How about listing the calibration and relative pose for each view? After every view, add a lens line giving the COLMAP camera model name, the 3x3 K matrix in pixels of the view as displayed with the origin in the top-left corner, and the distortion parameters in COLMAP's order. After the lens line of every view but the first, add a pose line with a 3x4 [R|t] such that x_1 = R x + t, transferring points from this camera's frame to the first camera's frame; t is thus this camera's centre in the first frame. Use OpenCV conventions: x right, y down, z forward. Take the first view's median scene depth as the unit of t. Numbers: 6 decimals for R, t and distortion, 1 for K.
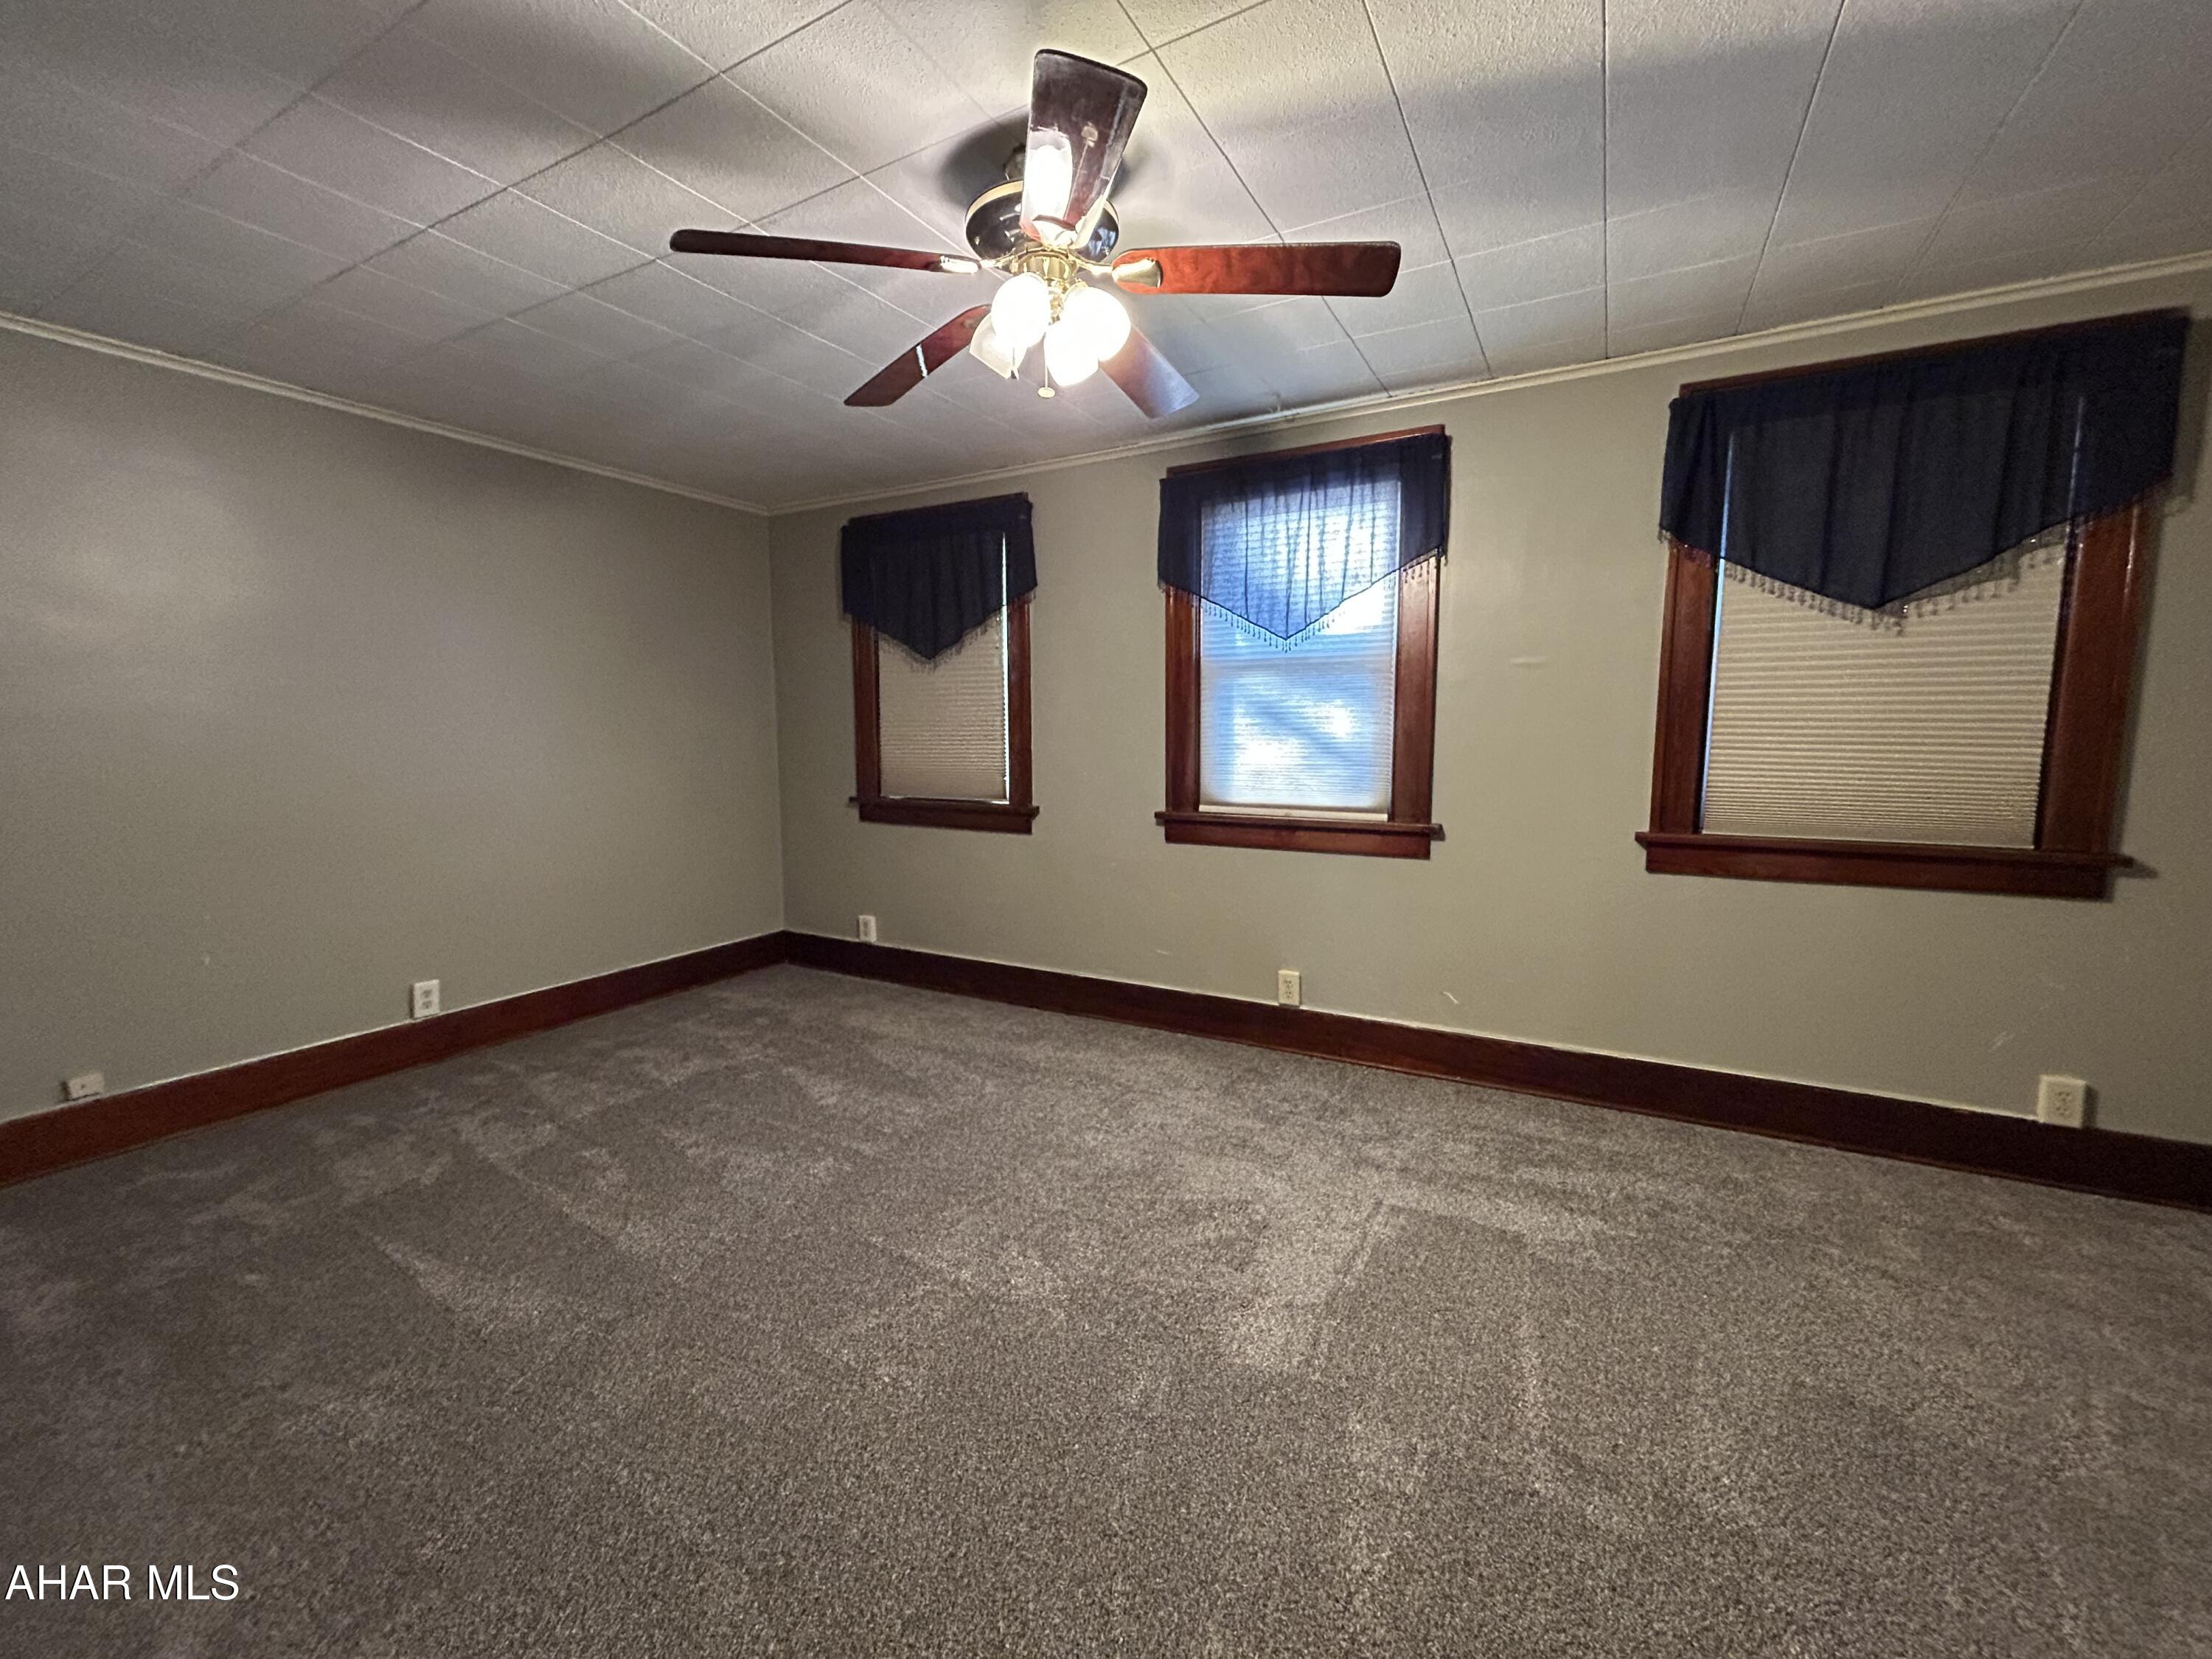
lens RADIAL K [[890.0, 0, 1100.9], [0, 890.0, 821.2], [0, 0, 1]] dist [-0.000922, 0.000391]
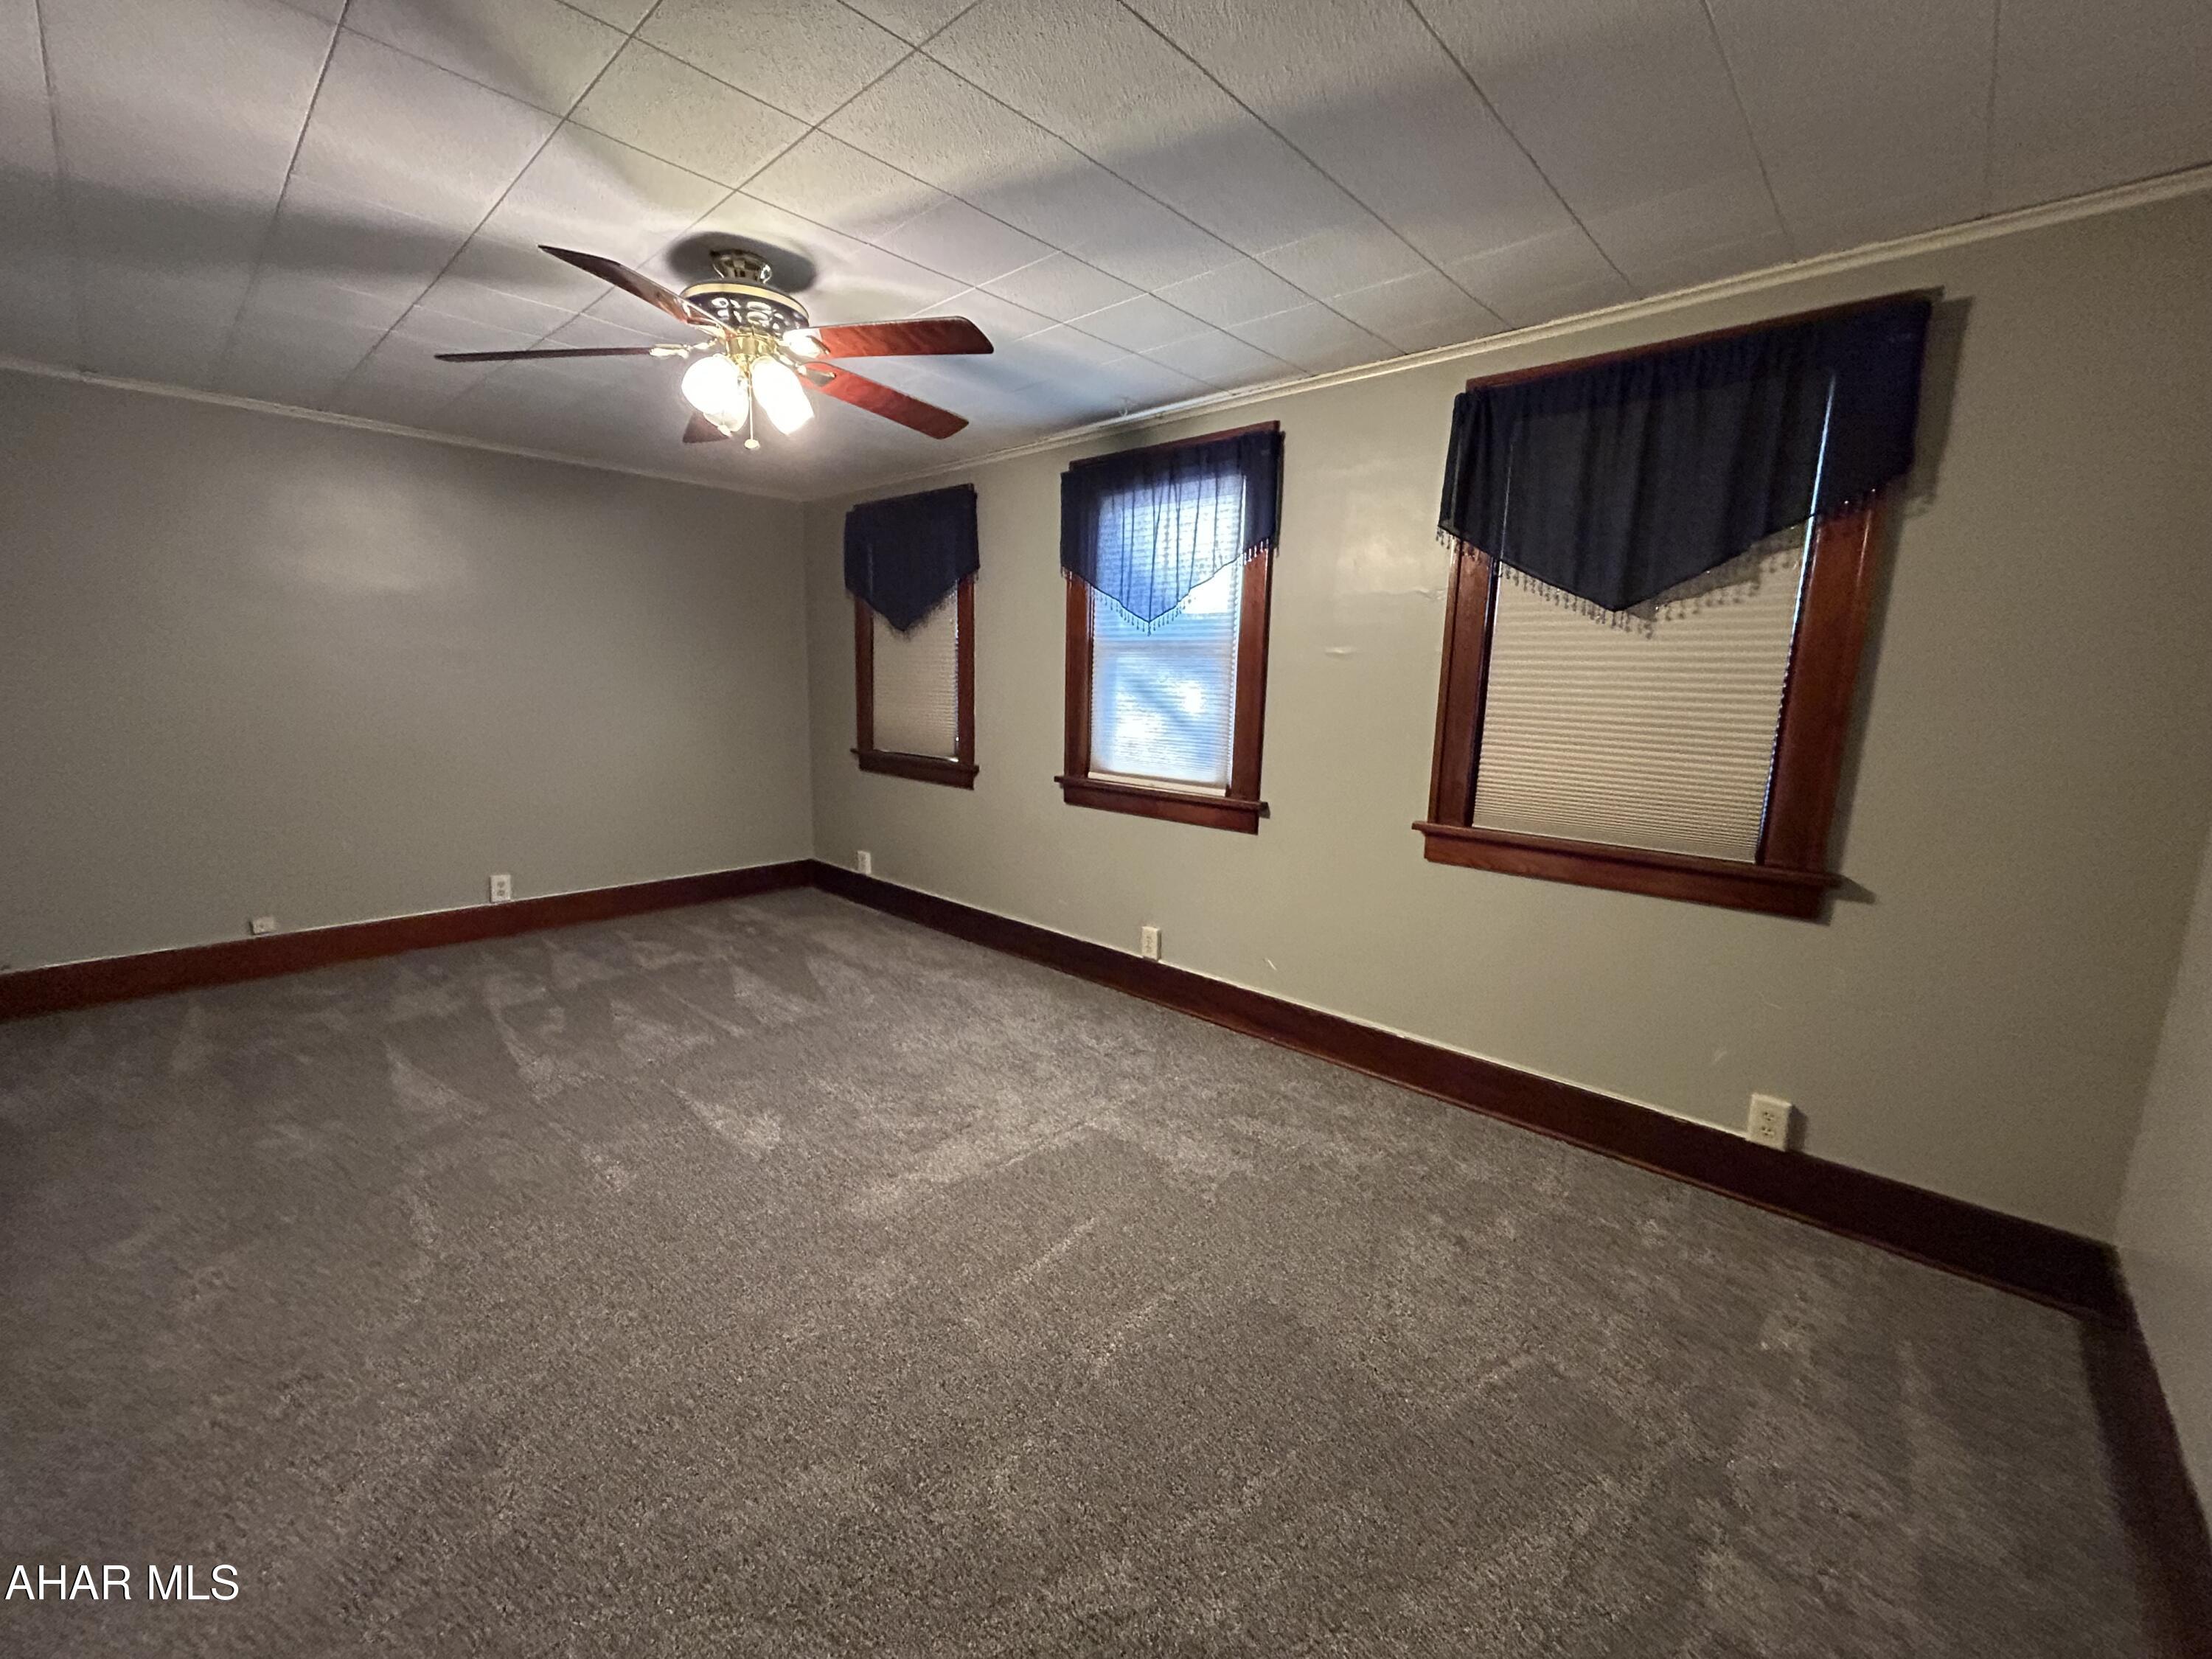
lens RADIAL K [[890.0, 0, 1100.9], [0, 890.0, 821.2], [0, 0, 1]] dist [-0.000922, 0.000391]
pose [[0.971478, 0.063704, -0.228412, 0.434189], [-0.050834, 0.996793, 0.061796, -0.029851], [0.231616, -0.048423, 0.971601, -0.082228]]
